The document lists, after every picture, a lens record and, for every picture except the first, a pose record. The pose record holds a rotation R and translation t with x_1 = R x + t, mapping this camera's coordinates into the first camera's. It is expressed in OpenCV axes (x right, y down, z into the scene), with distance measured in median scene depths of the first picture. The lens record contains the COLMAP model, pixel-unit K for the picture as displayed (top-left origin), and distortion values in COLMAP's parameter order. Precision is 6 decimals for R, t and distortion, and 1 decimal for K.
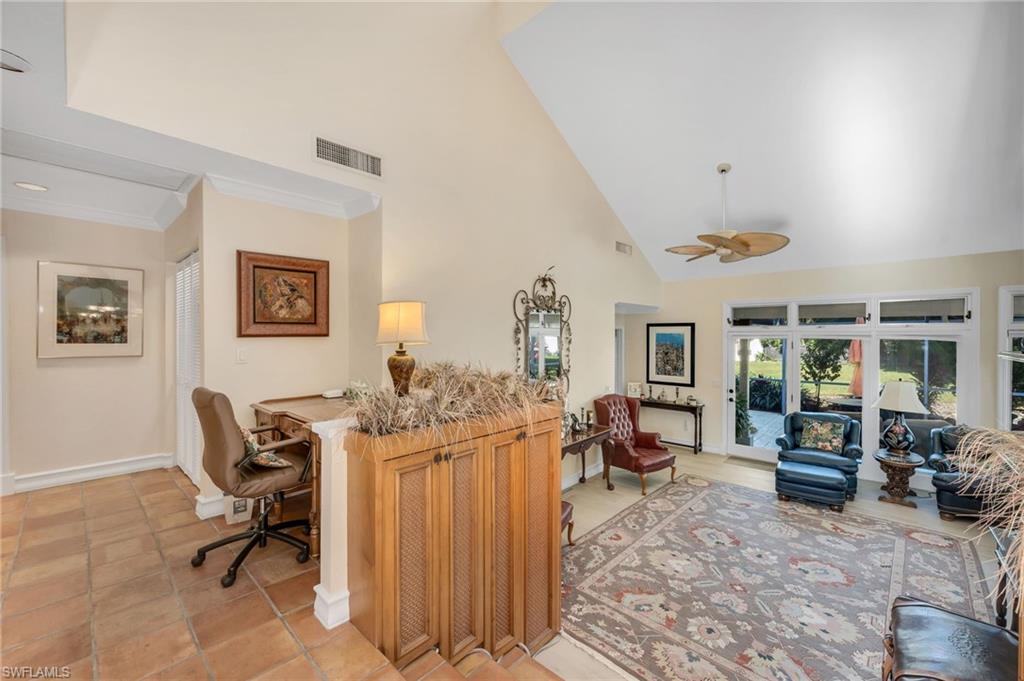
lens RADIAL K [[409.7, 0, 514.9], [0, 409.7, 337.1], [0, 0, 1]] dist [-0.000600, -0.000152]
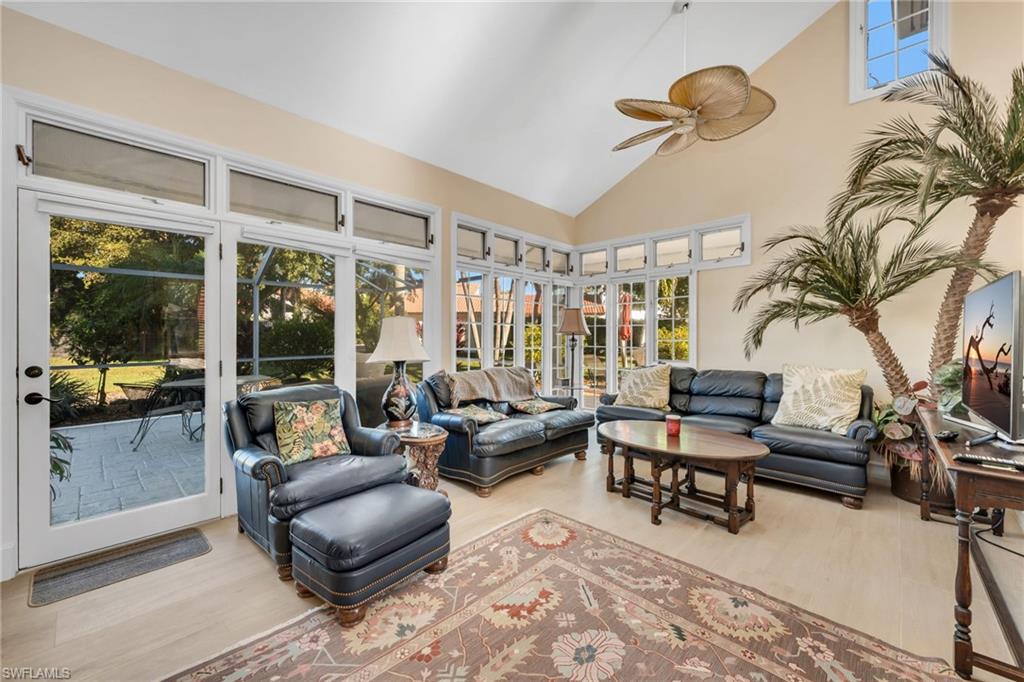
lens RADIAL K [[409.7, 0, 514.3], [0, 409.7, 336.4], [0, 0, 1]] dist [-0.000600, -0.000152]
pose [[0.021507, -0.004349, 0.999759, 0.308663], [-0.000480, 0.999990, 0.004360, 0.150267], [-0.999769, -0.000573, 0.021504, 0.895503]]
